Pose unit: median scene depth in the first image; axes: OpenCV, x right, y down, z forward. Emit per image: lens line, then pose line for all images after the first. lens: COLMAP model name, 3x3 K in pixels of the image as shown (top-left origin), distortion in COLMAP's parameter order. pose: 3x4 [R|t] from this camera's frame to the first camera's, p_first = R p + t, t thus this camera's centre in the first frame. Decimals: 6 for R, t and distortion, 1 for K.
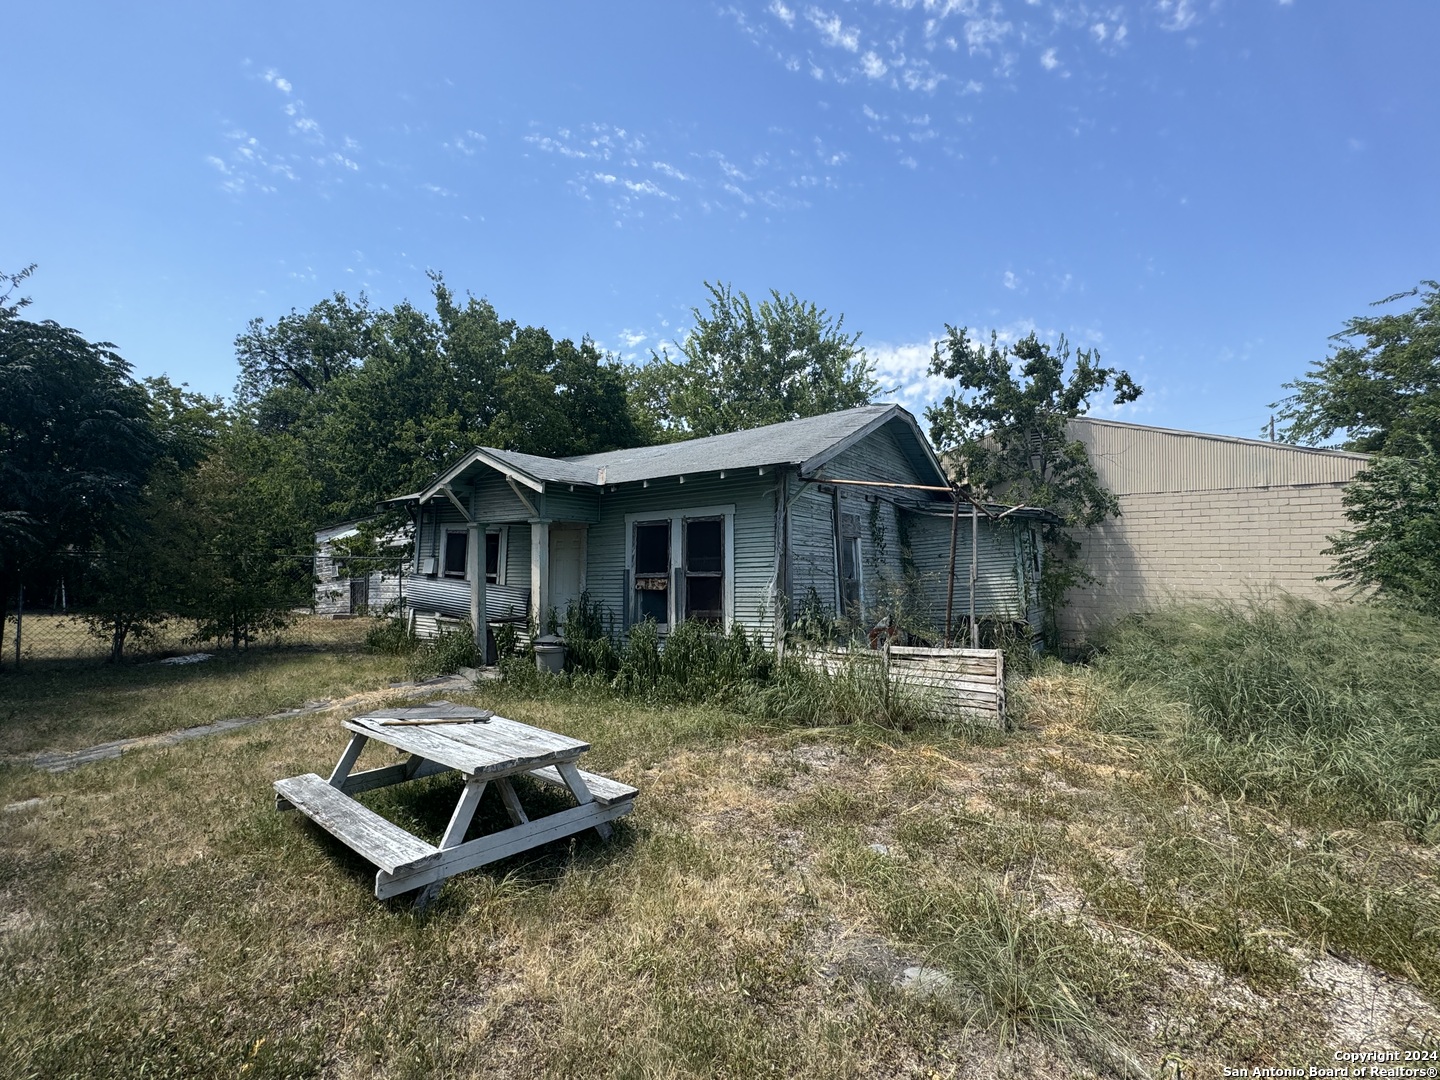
lens RADIAL K [[657.7, 0, 720.0], [0, 657.7, 540.0], [0, 0, 1]] dist [-0.002954, -0.000448]
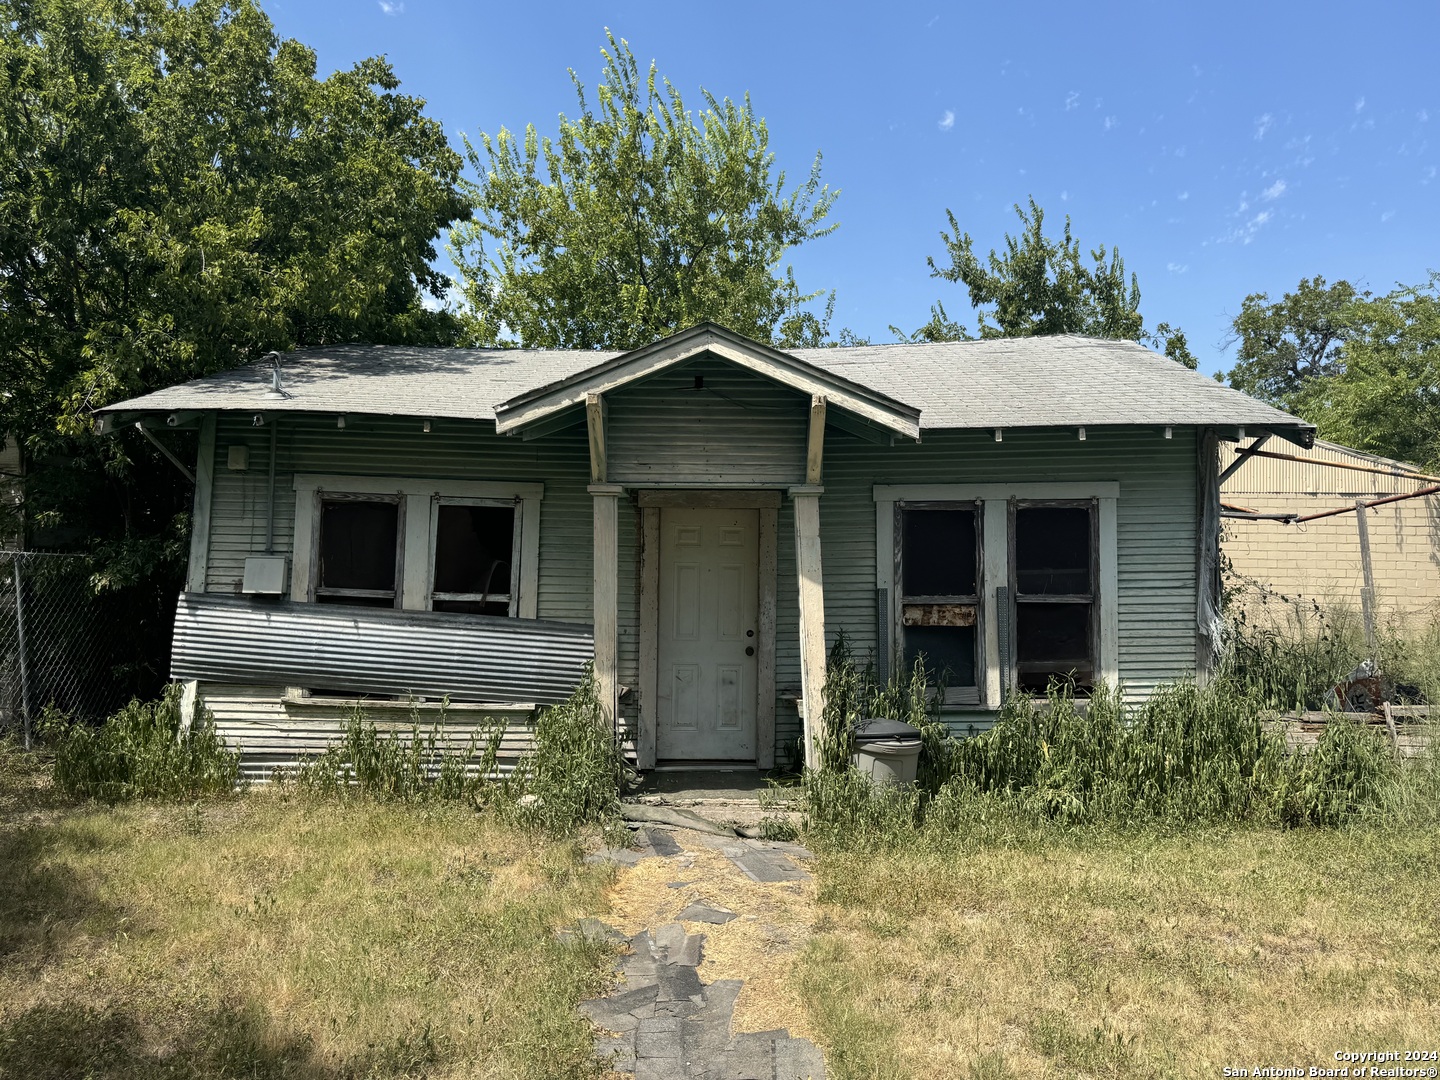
lens RADIAL K [[1098.9, 0, 720.0], [0, 1098.9, 540.0], [0, 0, 1]] dist [0.064949, -0.004009]
pose [[0.827498, 0.030312, 0.560650, -0.783183], [-0.033520, 0.999428, -0.004561, 0.014016], [-0.560468, -0.015019, 0.828040, 0.340569]]
